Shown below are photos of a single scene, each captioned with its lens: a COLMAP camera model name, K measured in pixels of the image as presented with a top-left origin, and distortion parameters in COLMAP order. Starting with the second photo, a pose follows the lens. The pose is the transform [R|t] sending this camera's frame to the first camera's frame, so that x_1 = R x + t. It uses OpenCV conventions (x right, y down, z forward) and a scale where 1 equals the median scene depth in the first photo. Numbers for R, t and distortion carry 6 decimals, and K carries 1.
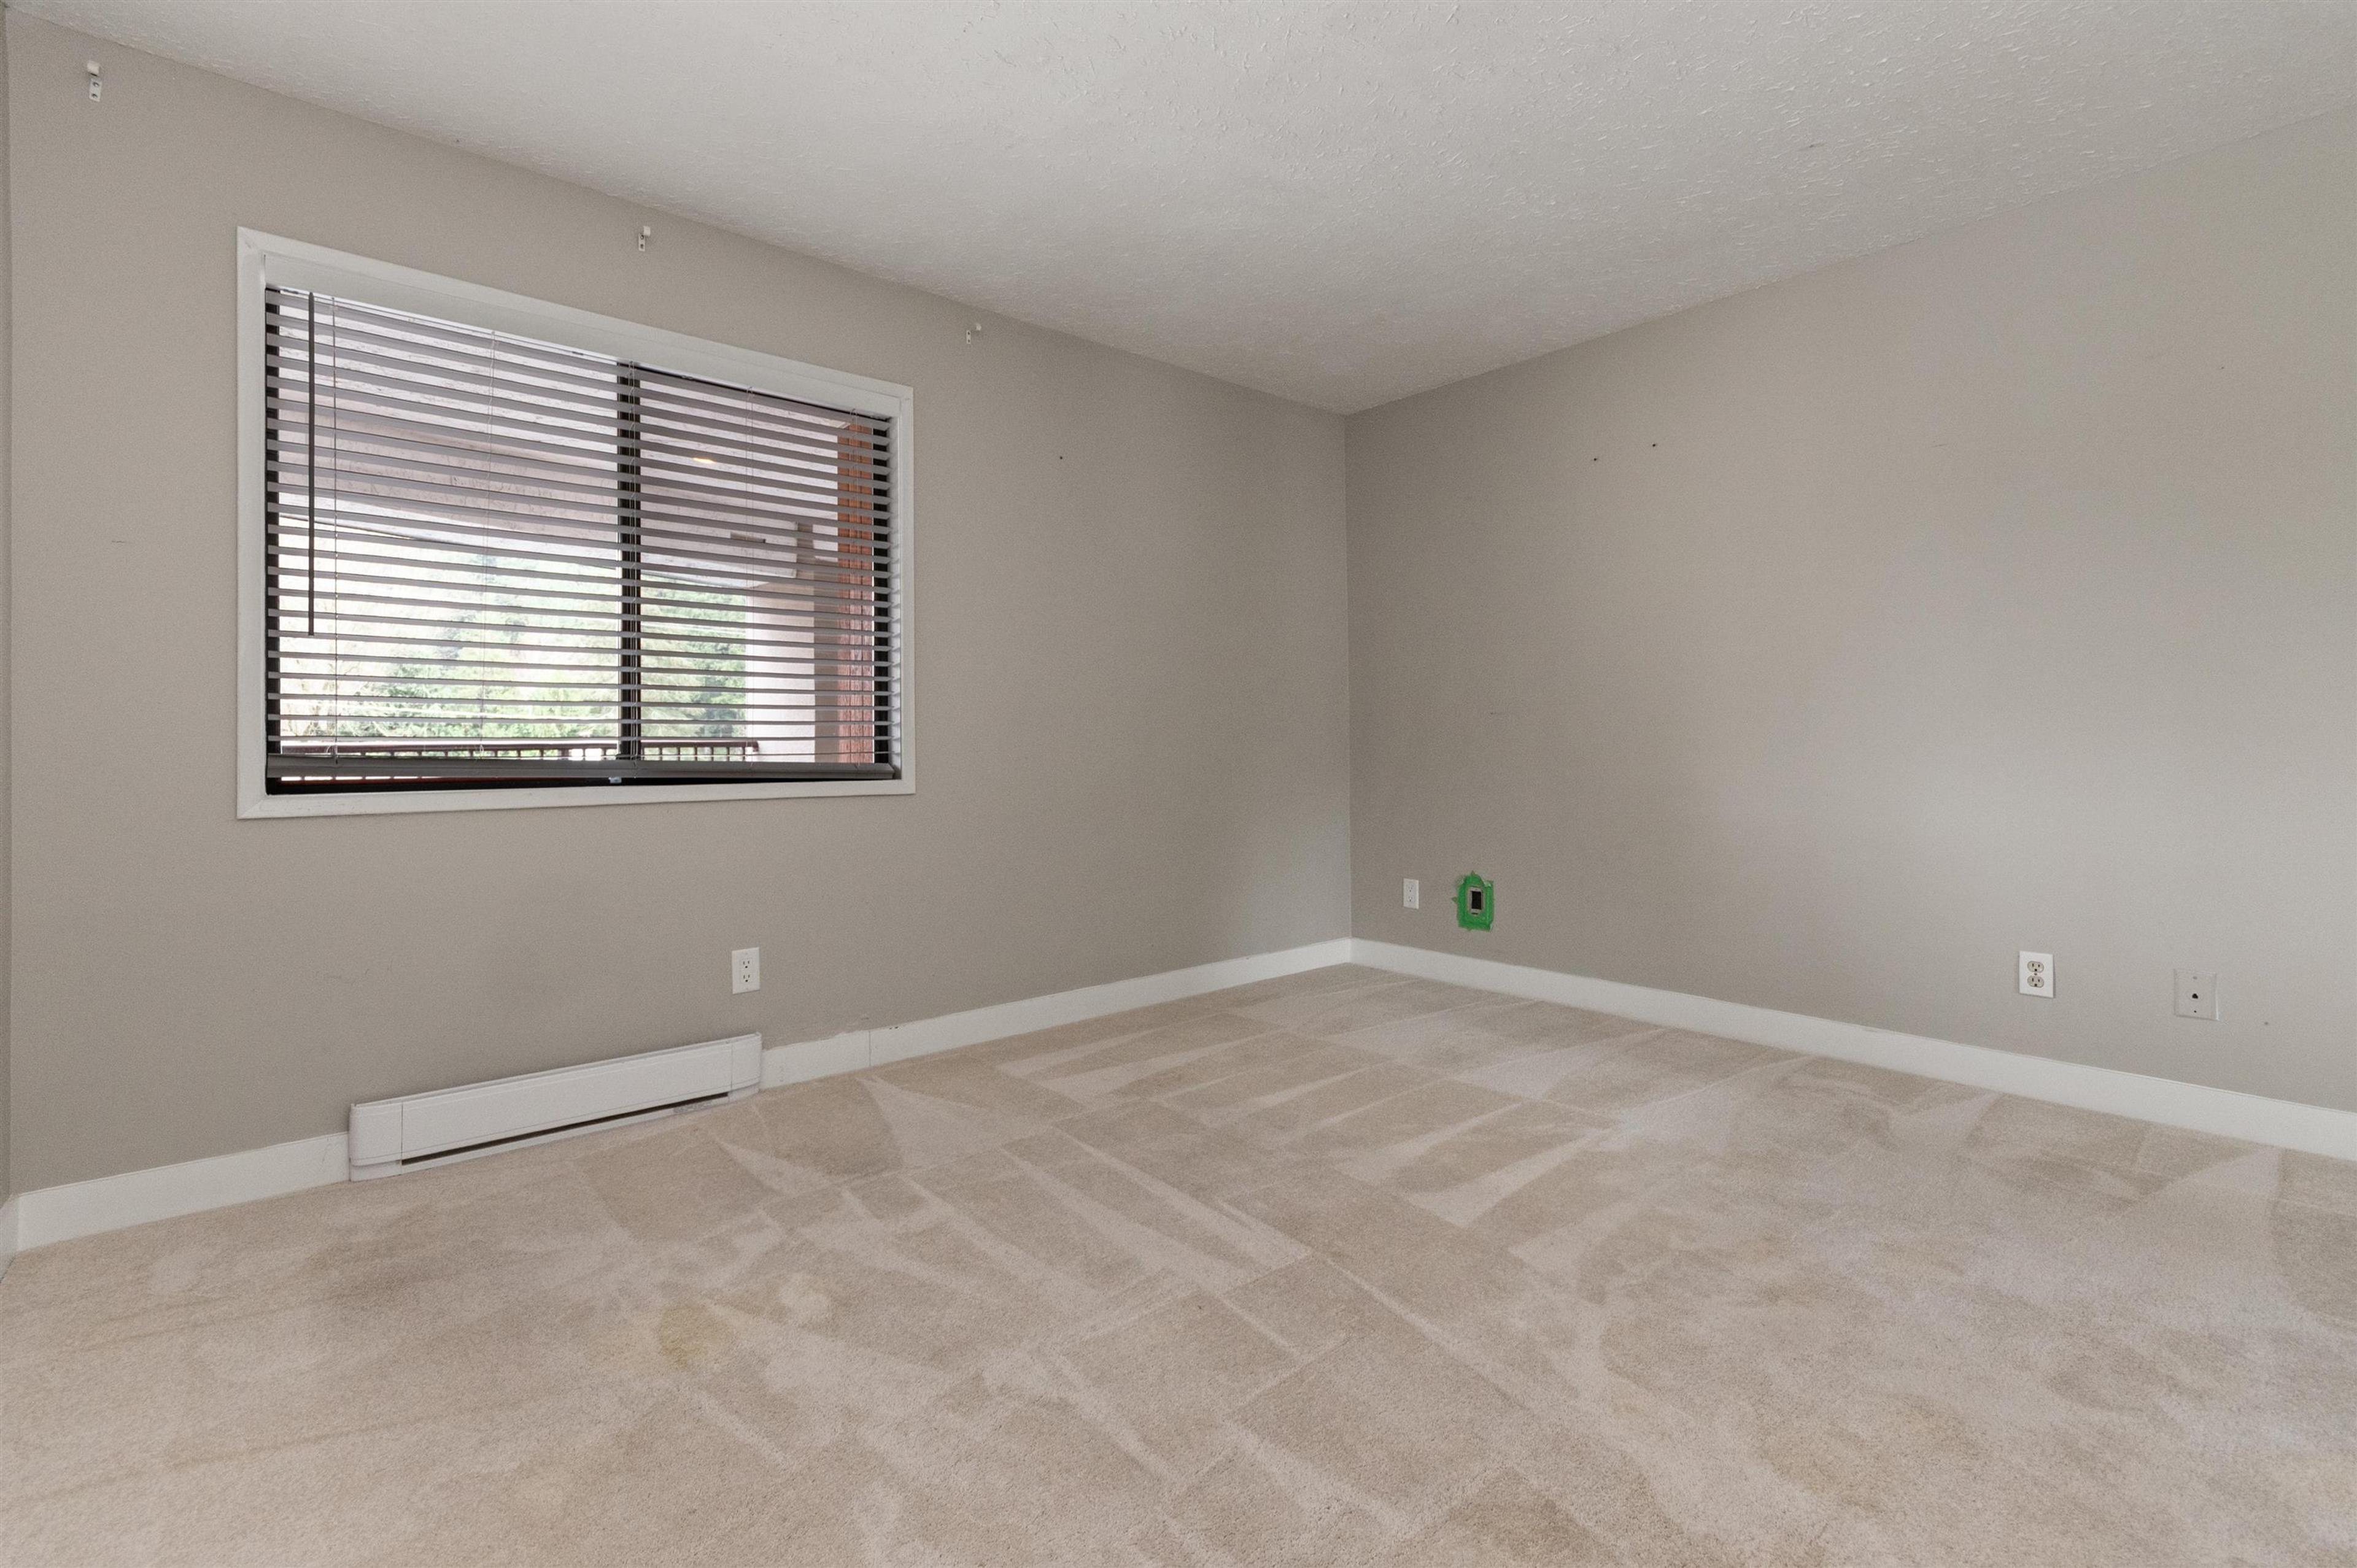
lens RADIAL K [[1045.1, 0, 1160.3], [0, 1045.1, 756.1], [0, 0, 1]] dist [0.001779, -0.000238]
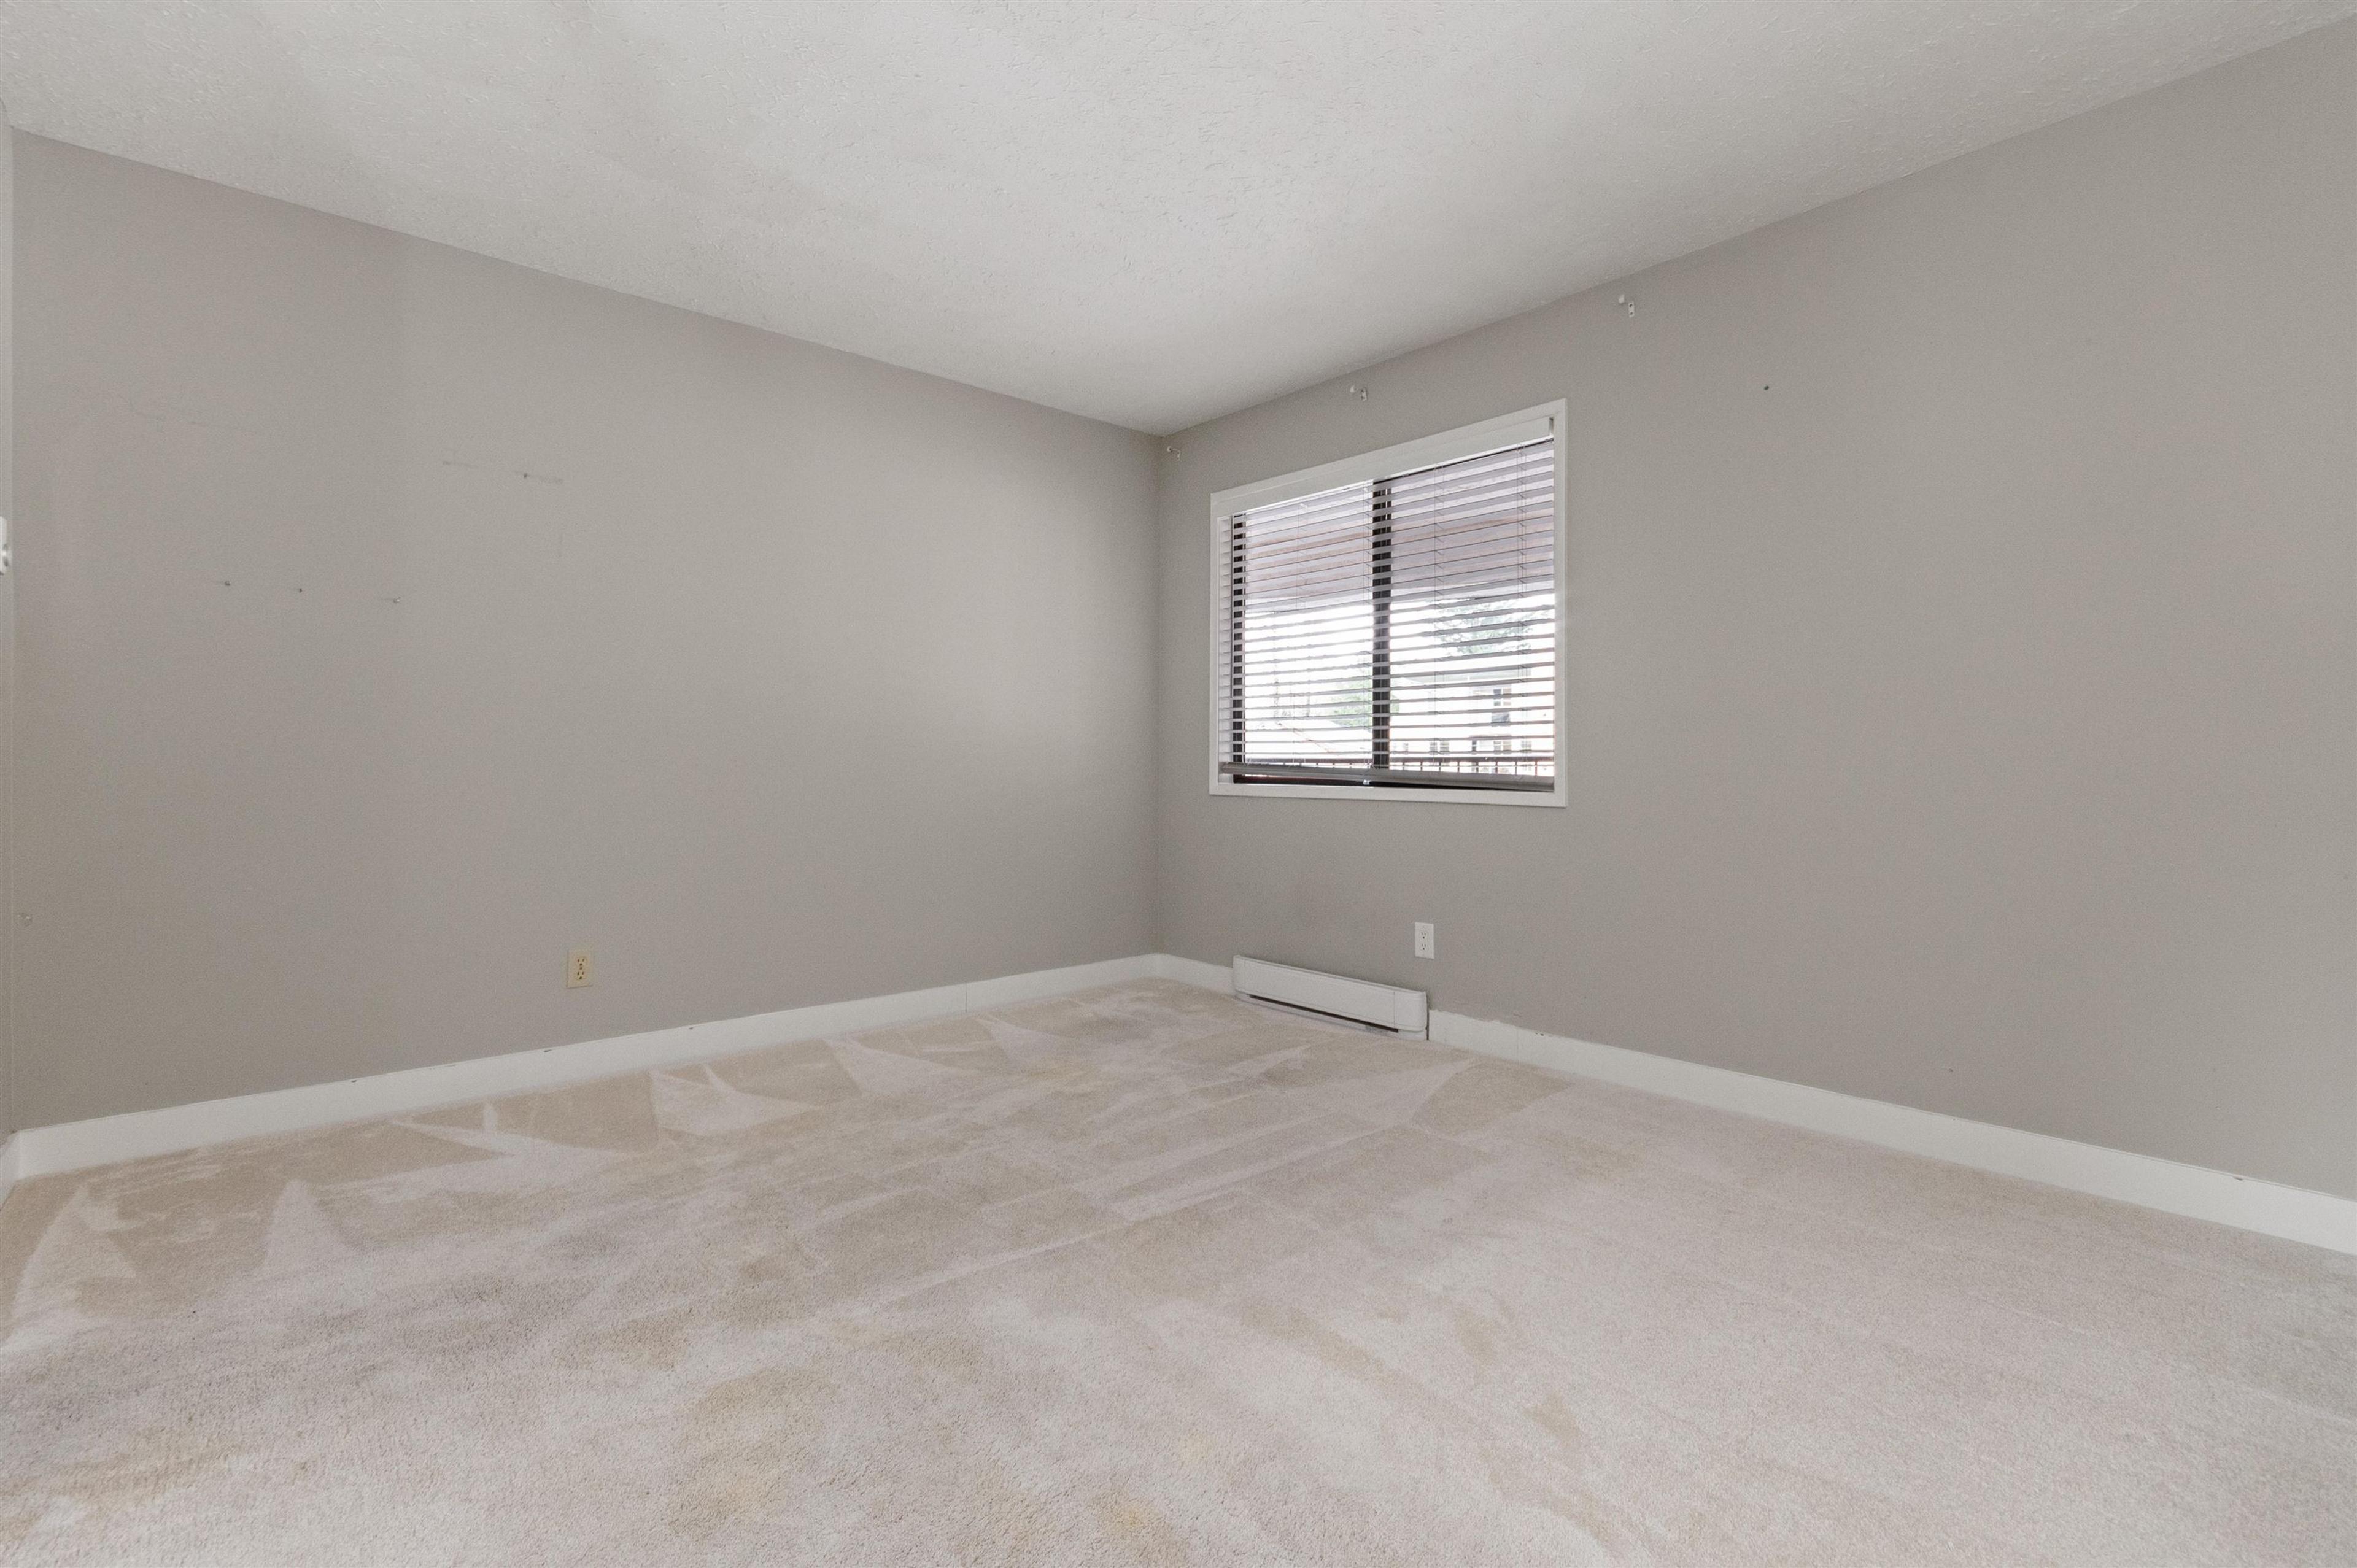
lens RADIAL K [[1006.1, 0, 1172.3], [0, 1006.1, 764.8], [0, 0, 1]] dist [-0.000198, -0.000475]
pose [[0.053767, 0.007292, -0.998527, 0.842491], [-0.014177, 0.999878, 0.006538, -0.006496], [0.998453, 0.013804, 0.053864, 0.693327]]
